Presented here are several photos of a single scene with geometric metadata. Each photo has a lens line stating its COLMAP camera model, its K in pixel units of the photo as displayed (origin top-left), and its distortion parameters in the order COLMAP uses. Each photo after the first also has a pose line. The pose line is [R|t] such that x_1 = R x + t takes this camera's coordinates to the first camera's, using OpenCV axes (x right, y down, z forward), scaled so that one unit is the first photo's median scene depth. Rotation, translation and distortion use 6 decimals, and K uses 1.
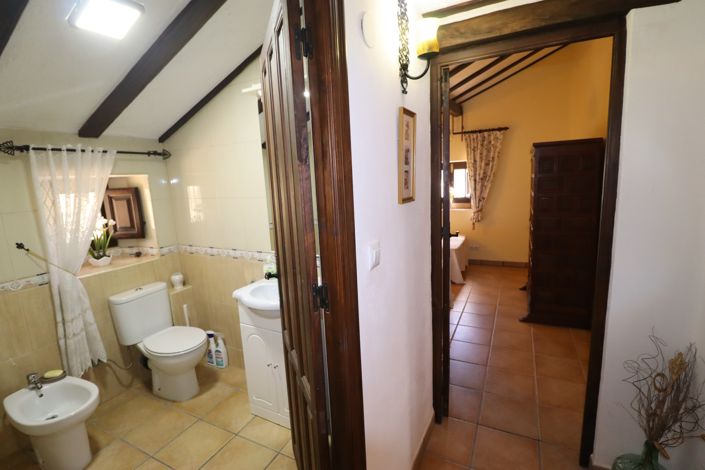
lens RADIAL K [[326.1, 0, 351.4], [0, 326.1, 233.3], [0, 0, 1]] dist [-0.009816, -0.005542]
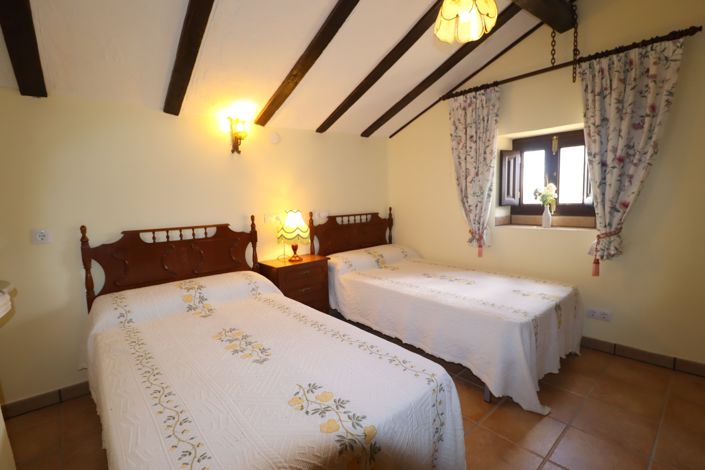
lens RADIAL K [[326.1, 0, 363.8], [0, 326.1, 233.2], [0, 0, 1]] dist [-0.009816, -0.005542]
pose [[0.934860, 0.062048, -0.349552, 0.238786], [-0.082855, 0.995551, -0.044873, -0.022650], [0.345212, 0.070912, 0.935842, 0.490252]]
